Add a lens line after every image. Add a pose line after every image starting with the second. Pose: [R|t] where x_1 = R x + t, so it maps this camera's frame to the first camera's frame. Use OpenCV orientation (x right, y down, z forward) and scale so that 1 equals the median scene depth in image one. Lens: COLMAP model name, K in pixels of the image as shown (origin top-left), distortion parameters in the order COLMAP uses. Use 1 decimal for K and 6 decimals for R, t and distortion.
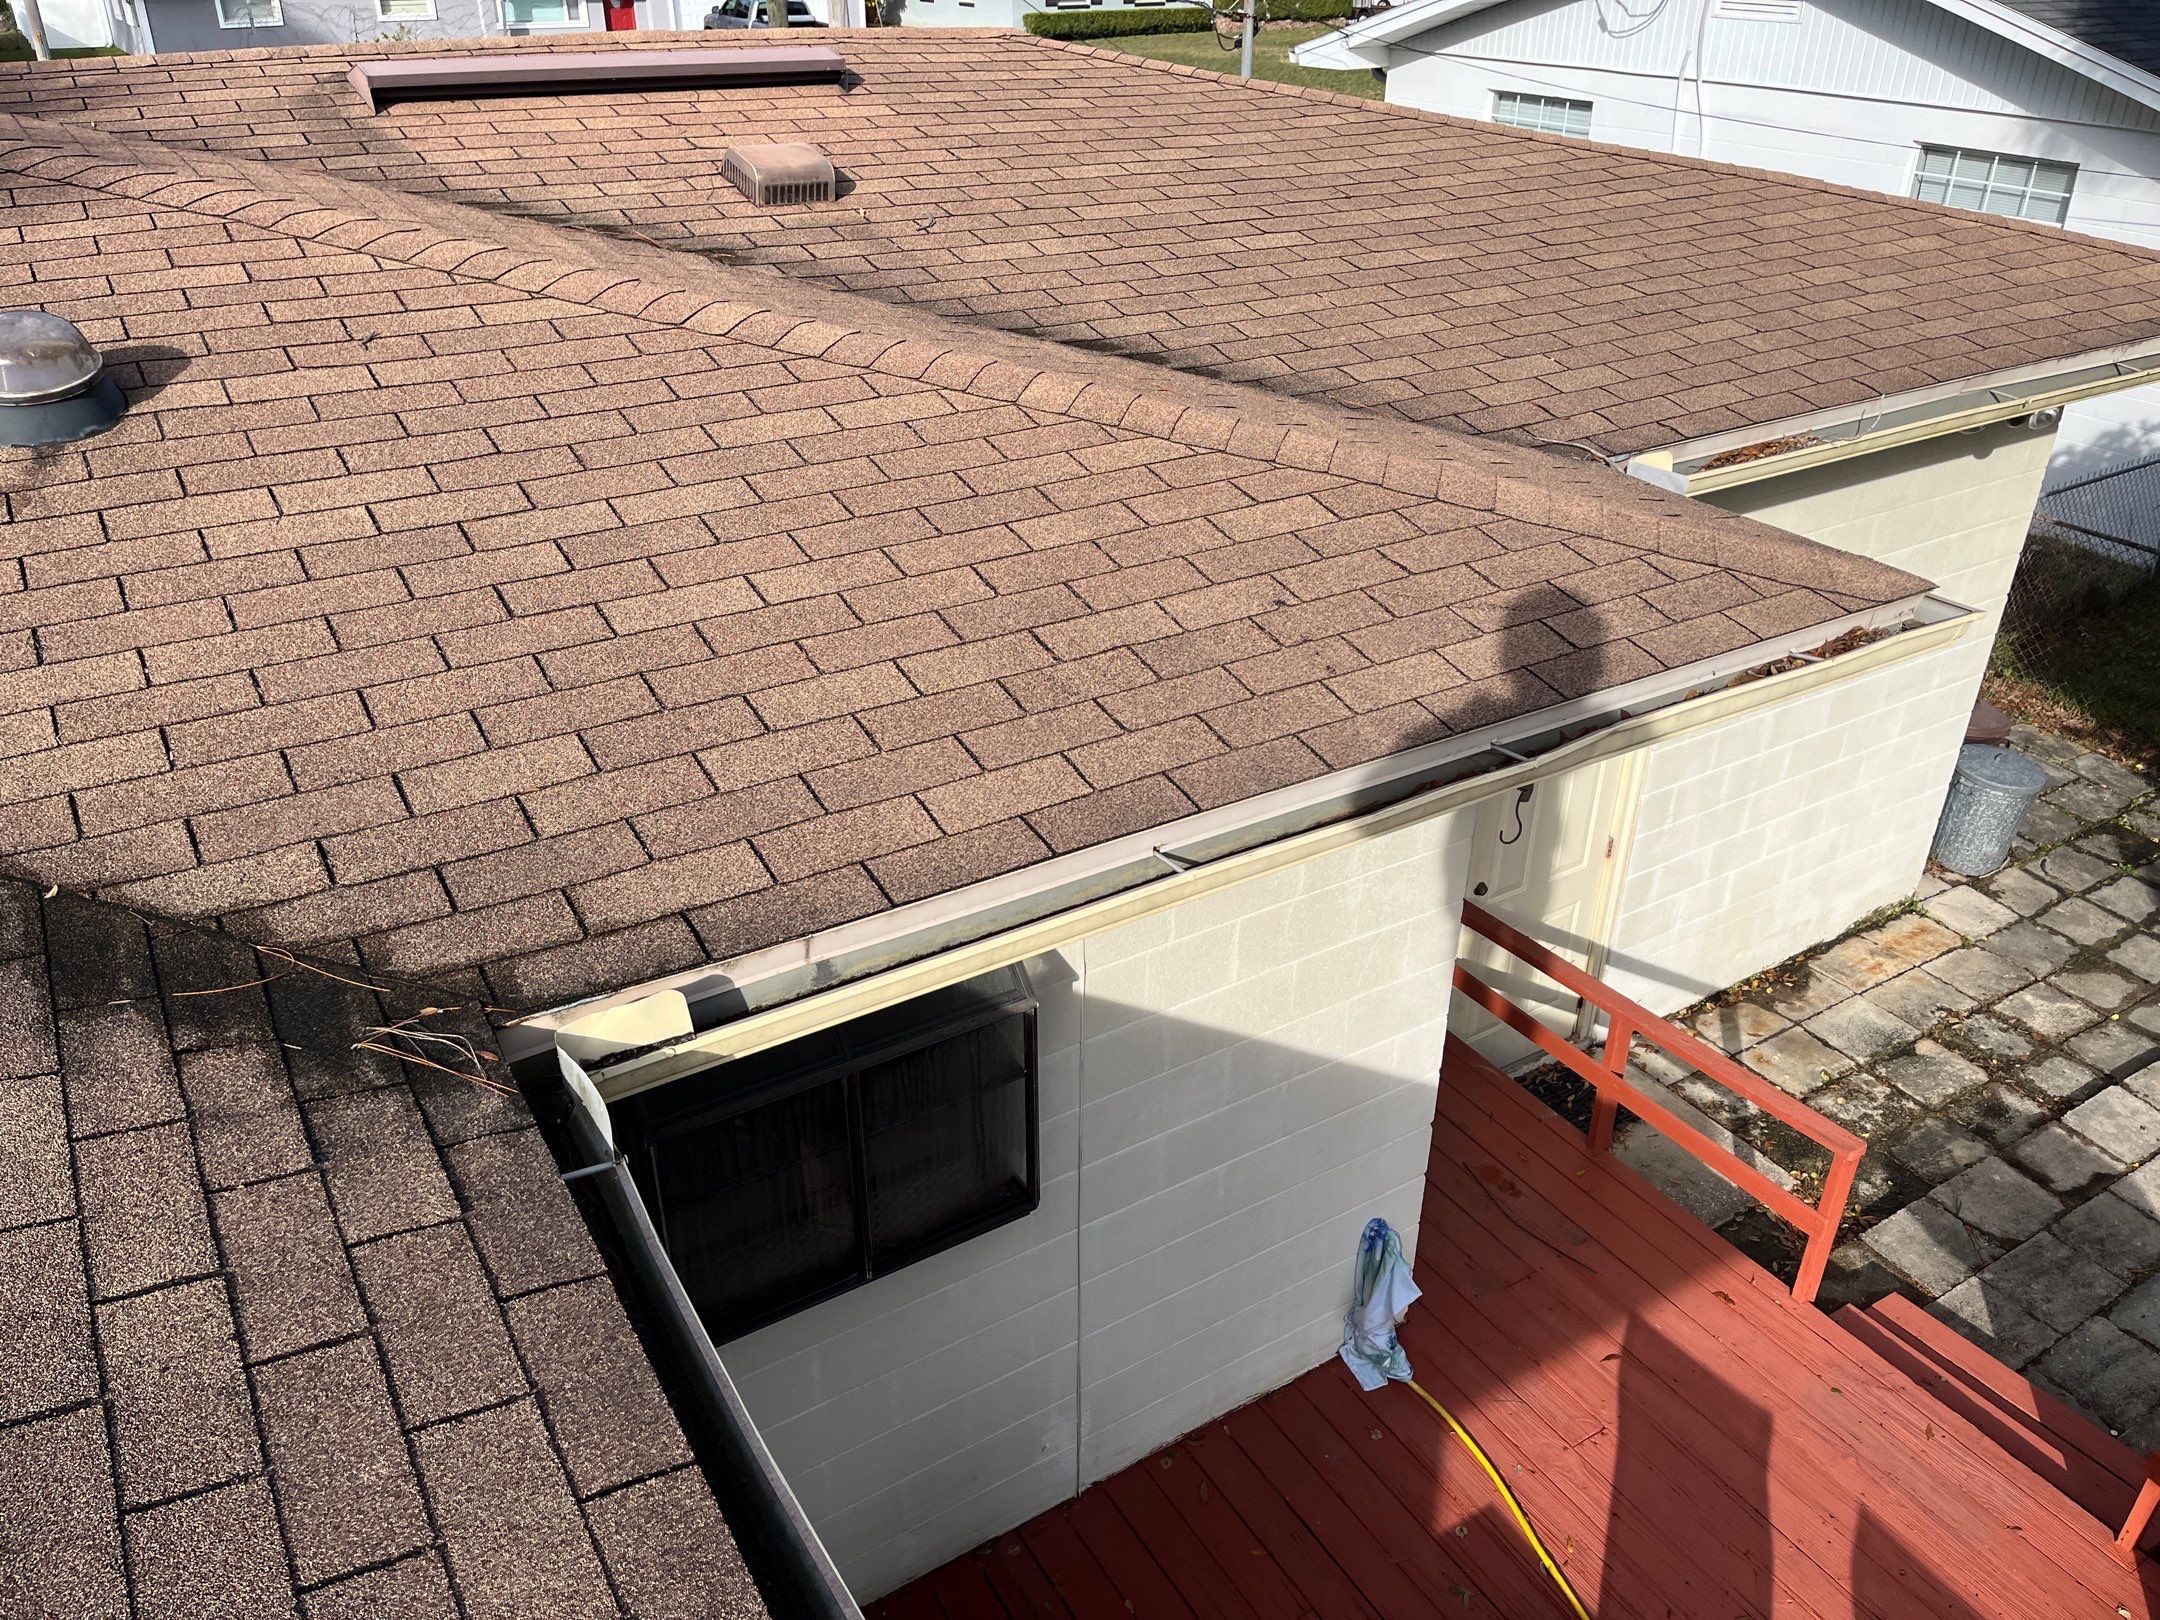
lens RADIAL K [[1564.9, 0, 1080.0], [0, 1564.9, 810.0], [0, 0, 1]] dist [0.062150, -0.089975]
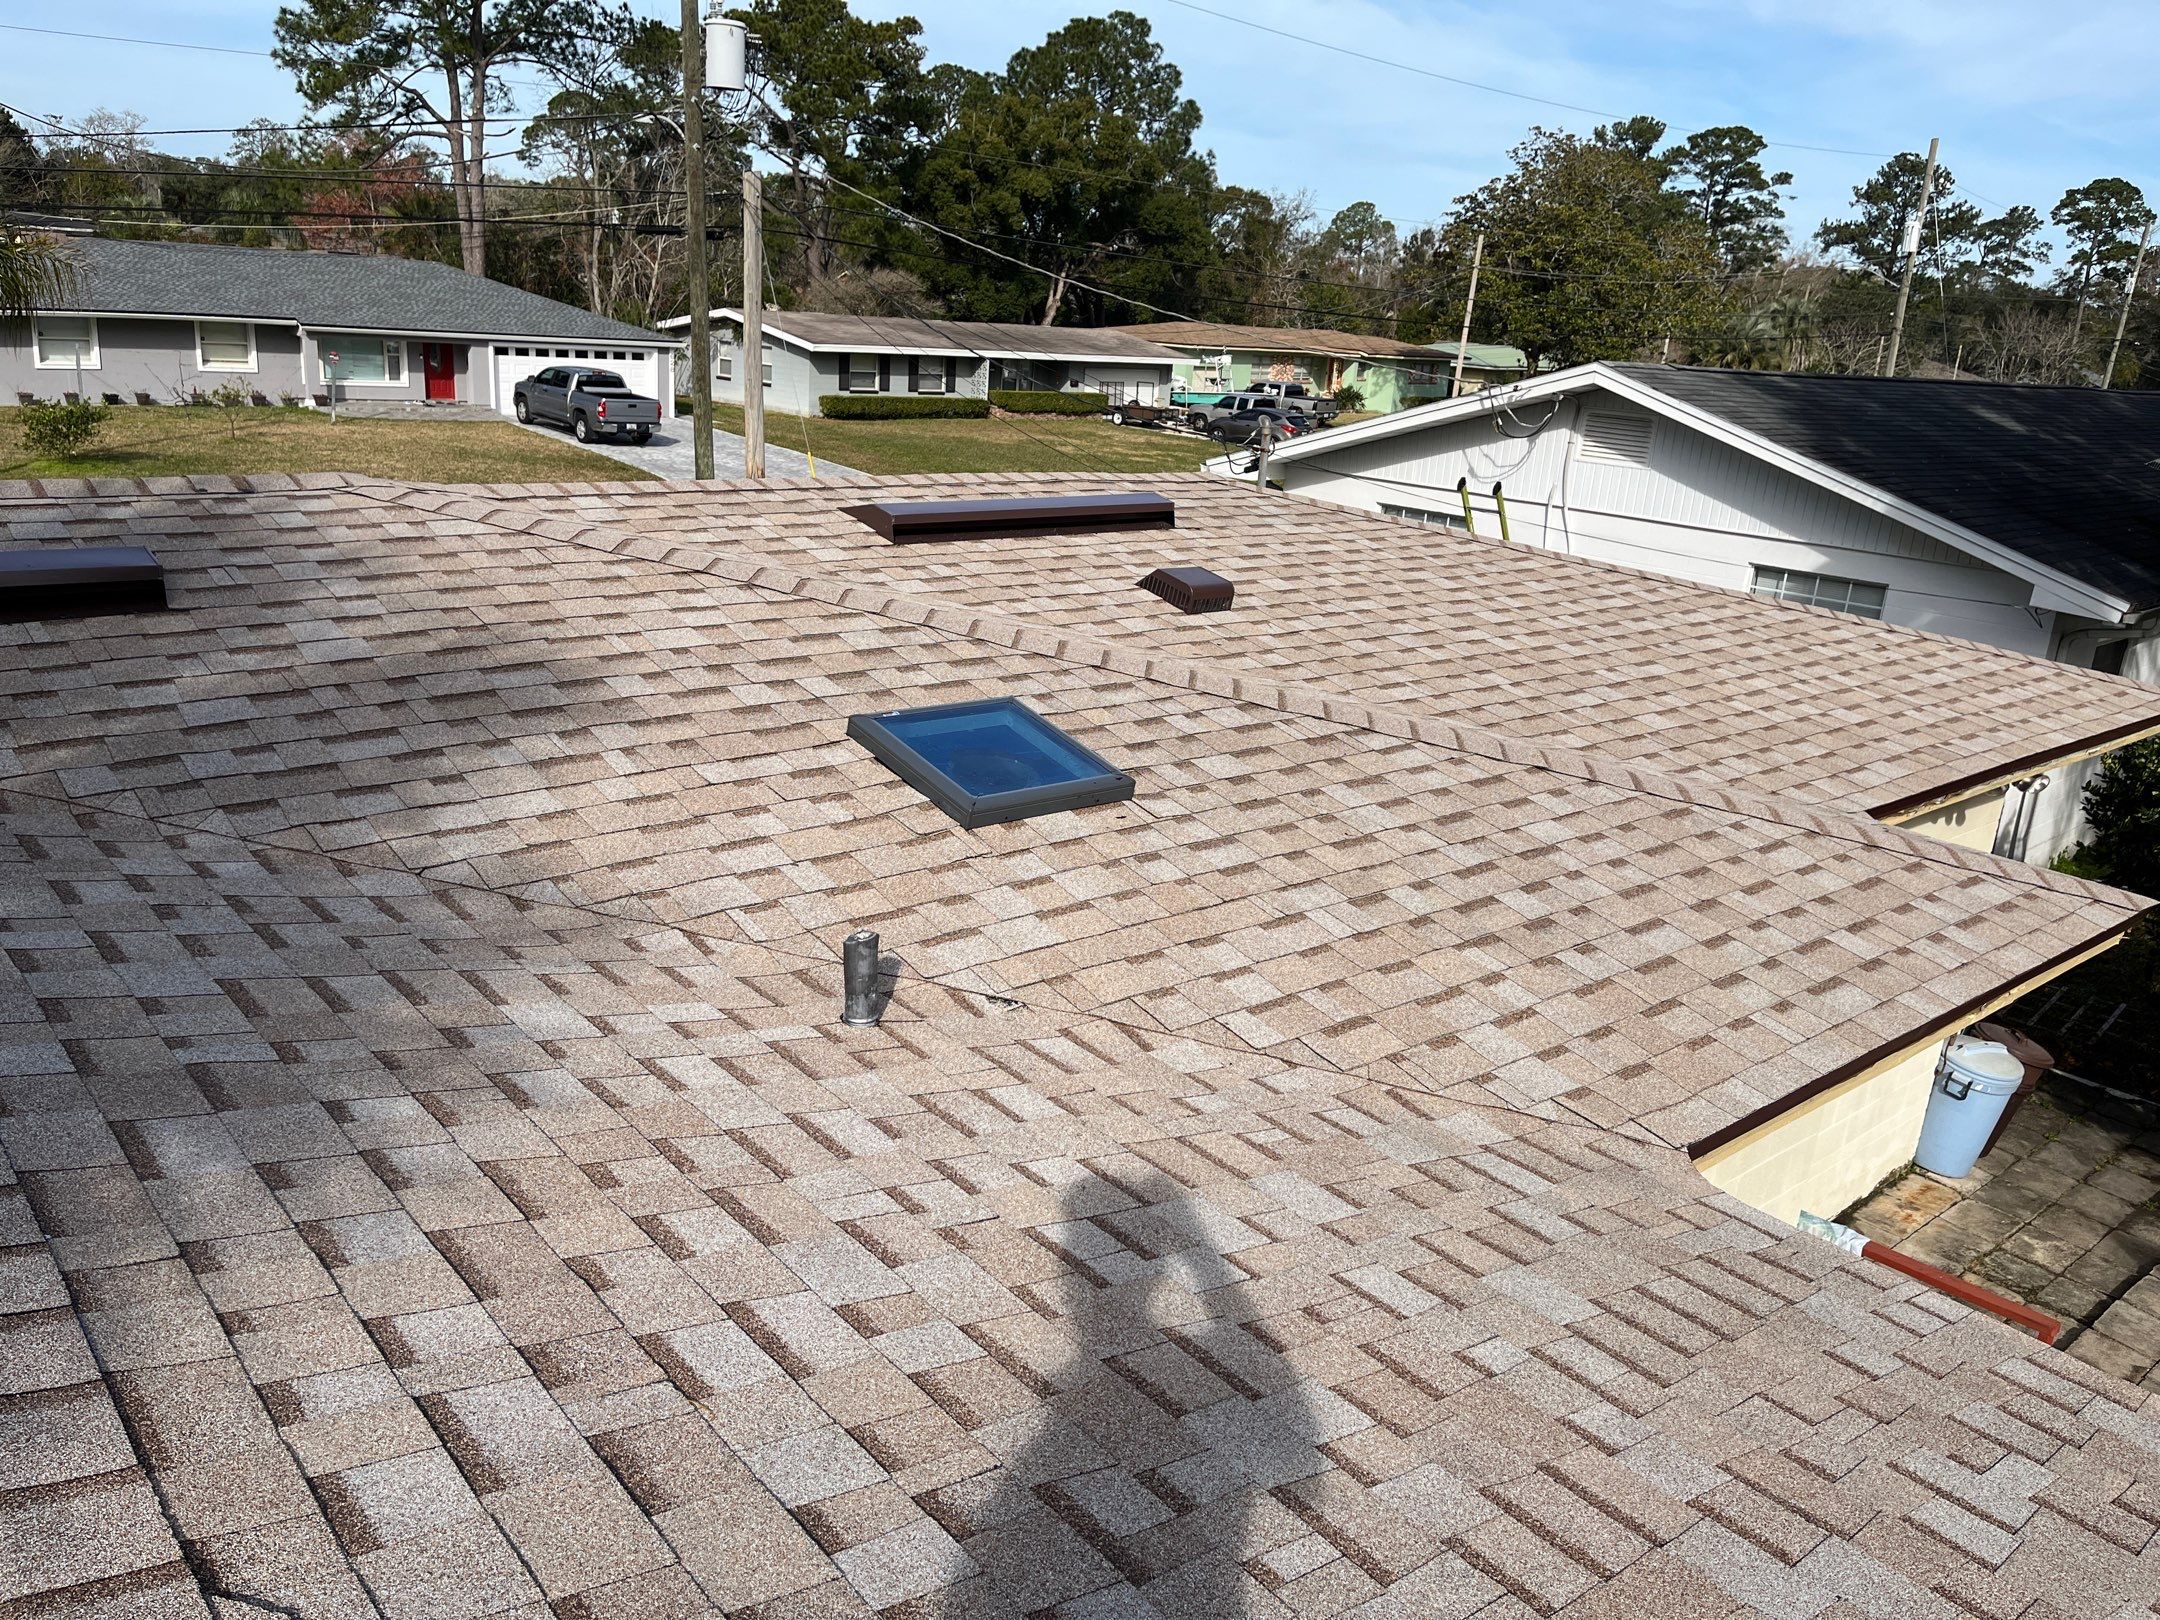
lens RADIAL K [[1564.9, 0, 1080.0], [0, 1564.9, 810.0], [0, 0, 1]] dist [0.062150, -0.089975]
pose [[0.986384, 0.008717, 0.164229, -0.161277], [0.025596, 0.978288, -0.205664, 0.012709], [-0.162457, 0.207067, 0.964744, -0.069366]]
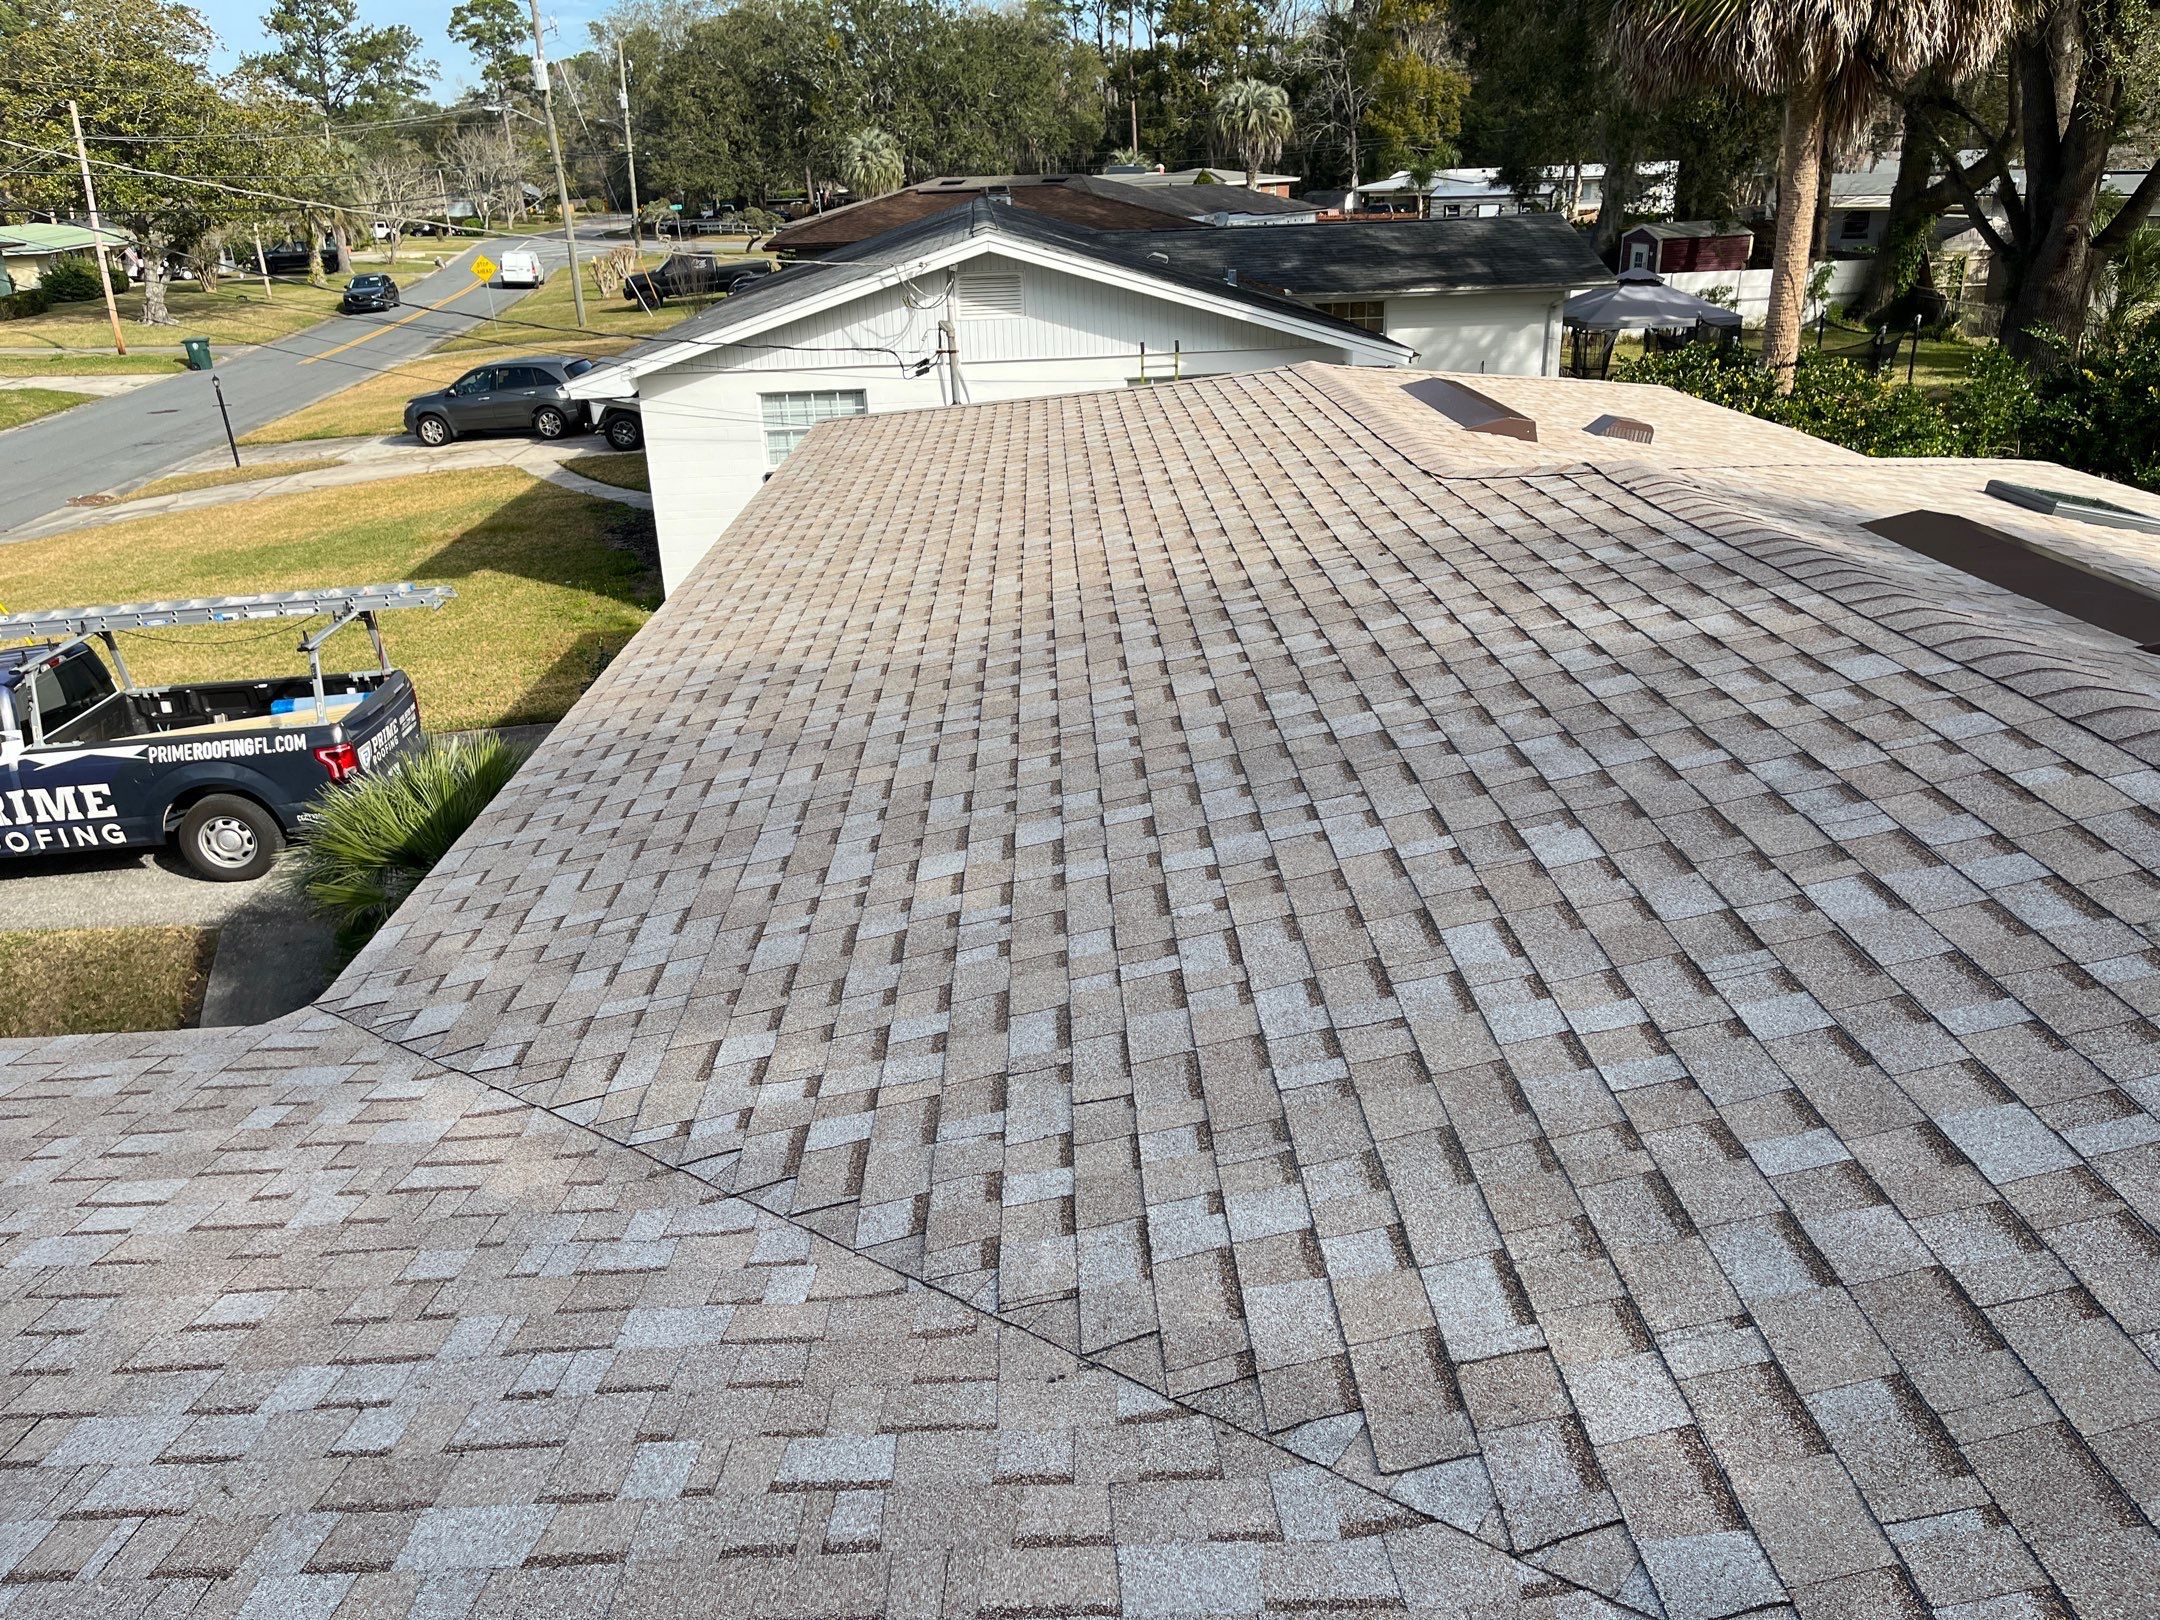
lens RADIAL K [[1564.9, 0, 1080.0], [0, 1564.9, 810.0], [0, 0, 1]] dist [0.062150, -0.089975]
pose [[0.507479, -0.350344, 0.787225, -0.724867], [0.465784, 0.880161, 0.091439, -0.163932], [-0.724920, 0.320274, 0.609848, 0.163162]]
